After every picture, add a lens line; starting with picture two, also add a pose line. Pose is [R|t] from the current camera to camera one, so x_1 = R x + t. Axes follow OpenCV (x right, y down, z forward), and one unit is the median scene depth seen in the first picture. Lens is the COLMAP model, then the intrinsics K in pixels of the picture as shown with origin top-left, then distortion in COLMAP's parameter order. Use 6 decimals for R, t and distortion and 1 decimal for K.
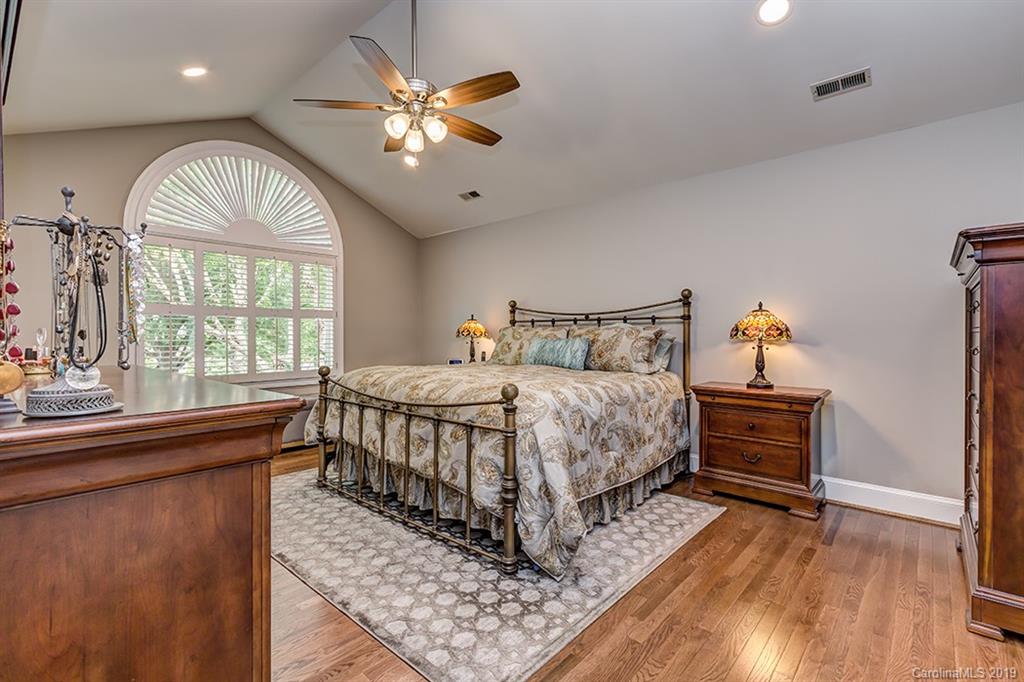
lens RADIAL K [[466.1, 0, 517.8], [0, 466.1, 342.0], [0, 0, 1]] dist [0.007412, -0.001000]
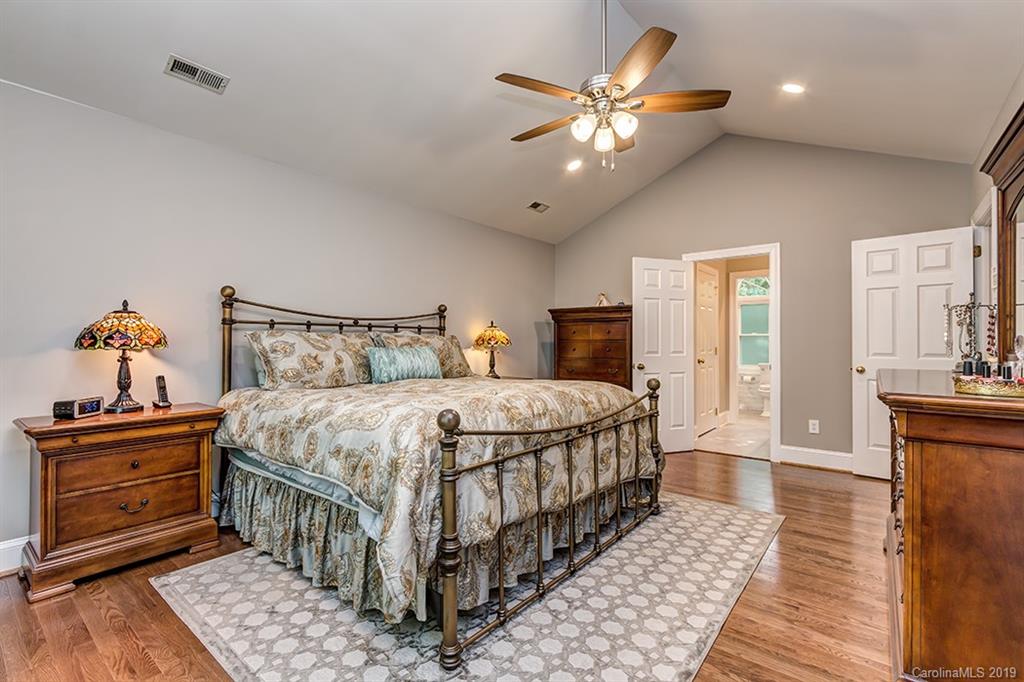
lens RADIAL K [[466.1, 0, 516.3], [0, 466.1, 338.1], [0, 0, 1]] dist [0.007412, -0.001000]
pose [[-0.042428, 0.007350, 0.999072, -0.733049], [0.011756, 0.999907, -0.006857, -0.016096], [-0.999030, 0.011454, -0.042510, 0.765627]]
